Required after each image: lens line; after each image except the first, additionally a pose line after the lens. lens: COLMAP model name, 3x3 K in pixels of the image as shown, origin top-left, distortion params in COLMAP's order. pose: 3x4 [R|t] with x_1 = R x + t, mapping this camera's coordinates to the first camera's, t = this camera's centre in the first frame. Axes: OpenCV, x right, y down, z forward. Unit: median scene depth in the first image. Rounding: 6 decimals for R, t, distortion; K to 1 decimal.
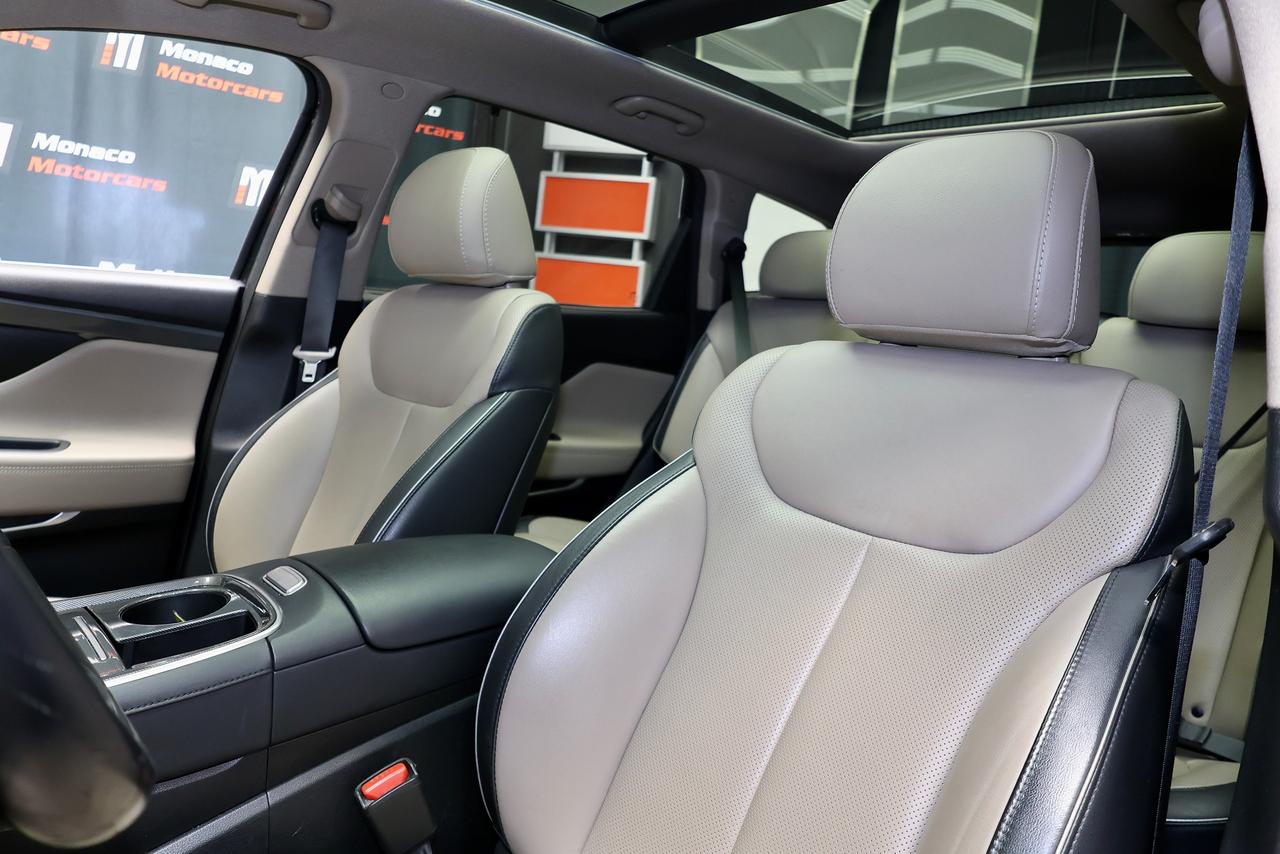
lens RADIAL K [[893.2, 0, 644.4], [0, 893.2, 418.8], [0, 0, 1]] dist [0.001366, 0.008163]
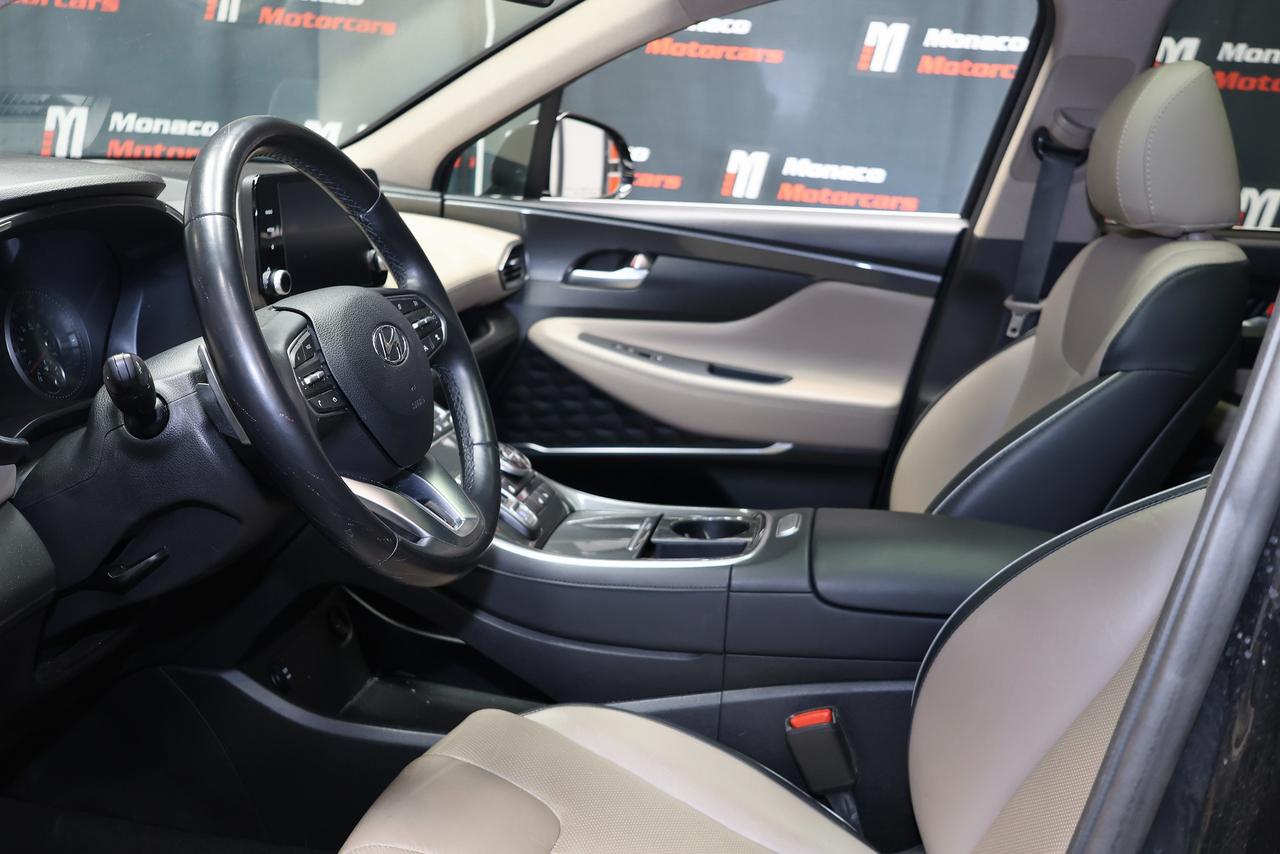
lens RADIAL K [[1323.8, 0, 638.6], [0, 1323.8, 428.6], [0, 0, 1]] dist [0.002197, 0.000000]
pose [[0.612983, 0.130288, -0.779279, 0.425656], [-0.086330, 0.991449, 0.097853, -0.047342], [0.785365, 0.007293, 0.618990, -0.094402]]
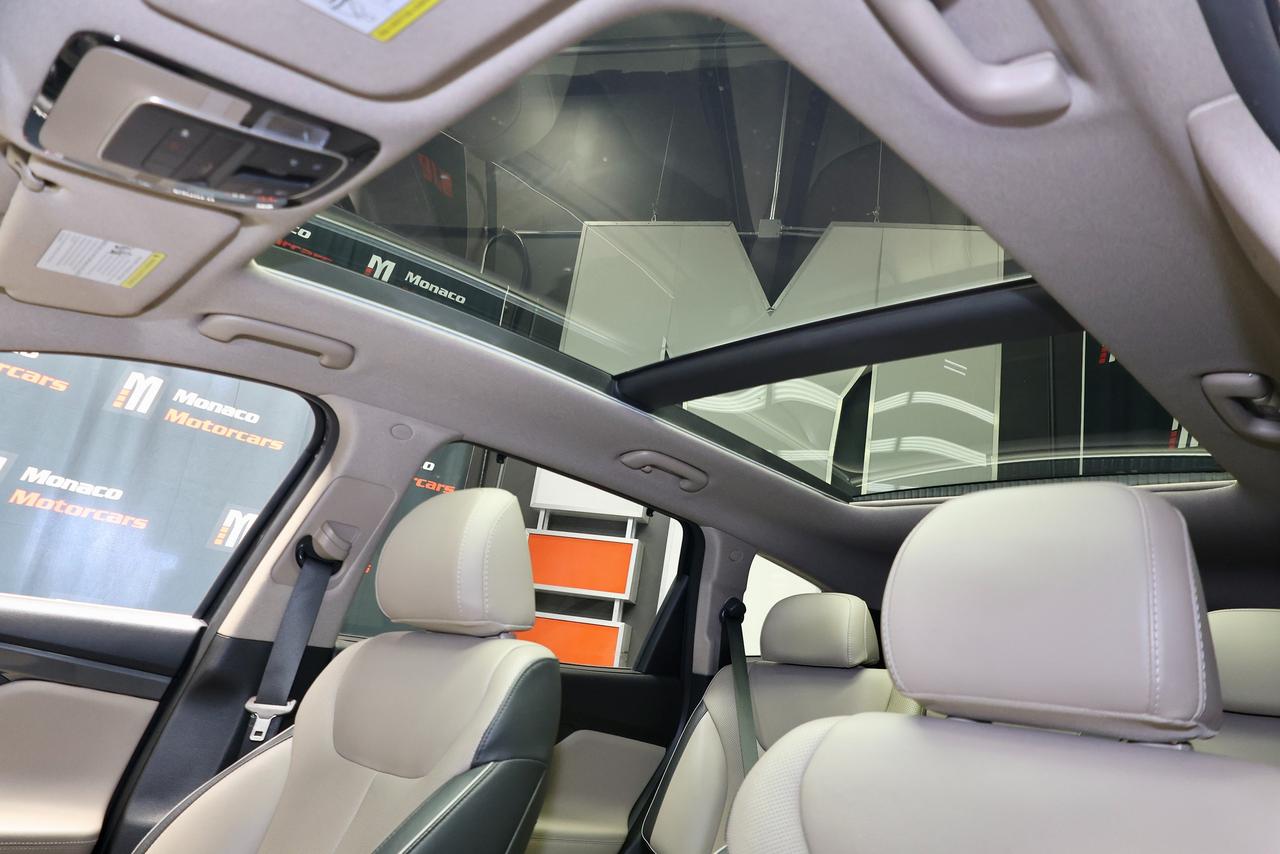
lens RADIAL K [[893.2, 0, 639.7], [0, 893.2, 427.9], [0, 0, 1]] dist [0.001366, 0.008163]
pose [[0.998861, 0.044369, 0.017580, -0.035358], [-0.034284, 0.923345, -0.382439, -0.002683], [-0.033201, 0.381400, 0.923814, 0.074924]]
